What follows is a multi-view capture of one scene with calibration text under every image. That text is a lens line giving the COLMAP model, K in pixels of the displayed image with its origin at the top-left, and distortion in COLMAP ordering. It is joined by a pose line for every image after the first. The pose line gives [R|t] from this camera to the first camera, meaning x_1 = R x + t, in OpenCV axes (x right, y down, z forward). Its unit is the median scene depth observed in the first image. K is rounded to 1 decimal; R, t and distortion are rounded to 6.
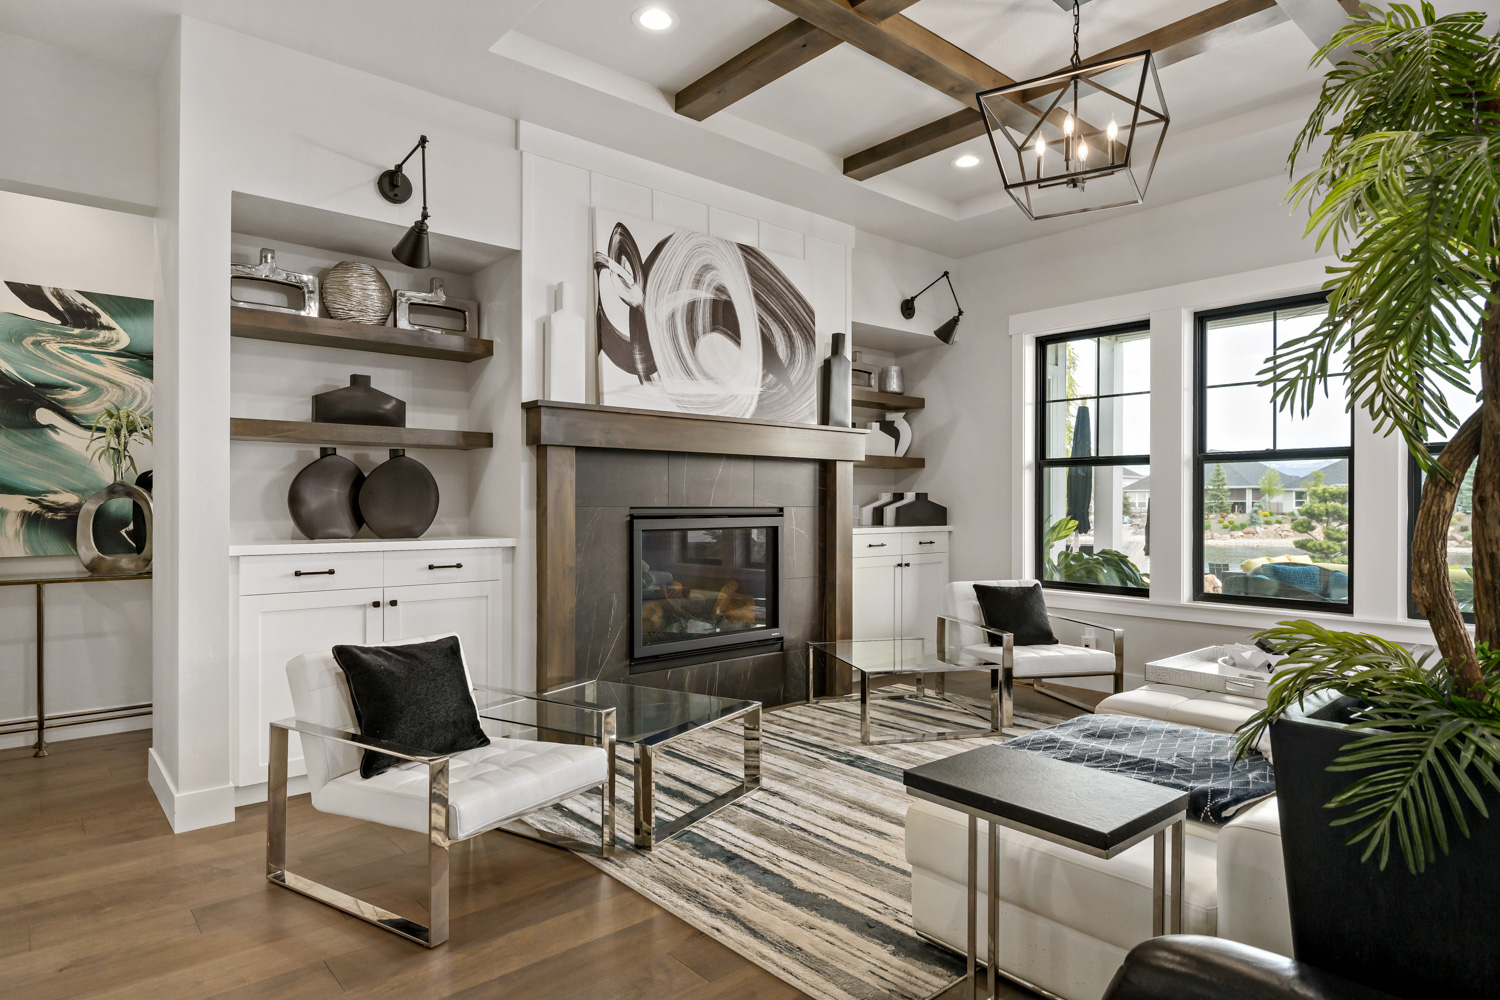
lens RADIAL K [[852.3, 0, 705.0], [0, 852.3, 499.8], [0, 0, 1]] dist [0.004752, 0.001785]
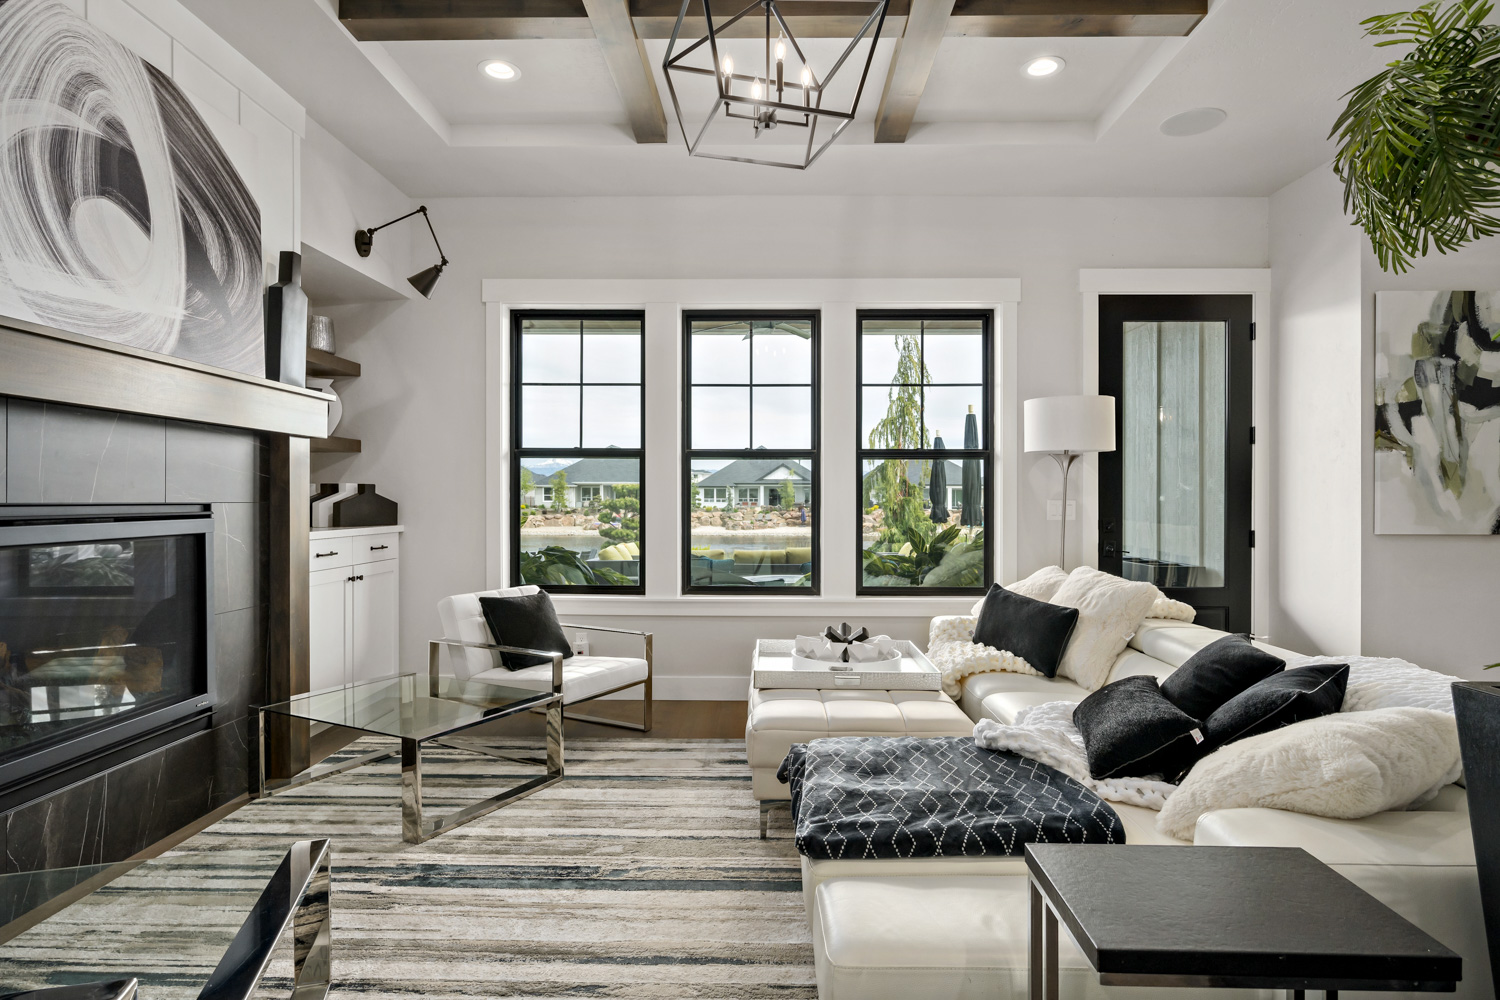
lens RADIAL K [[836.9, 0, 750.0], [0, 836.9, 500.0], [0, 0, 1]] dist [0.000656, -0.001542]
pose [[0.642603, 0.000512, 0.766199, -0.131487], [-0.006294, 0.999970, 0.004611, 0.000801], [-0.766174, -0.007785, 0.642586, 0.287875]]
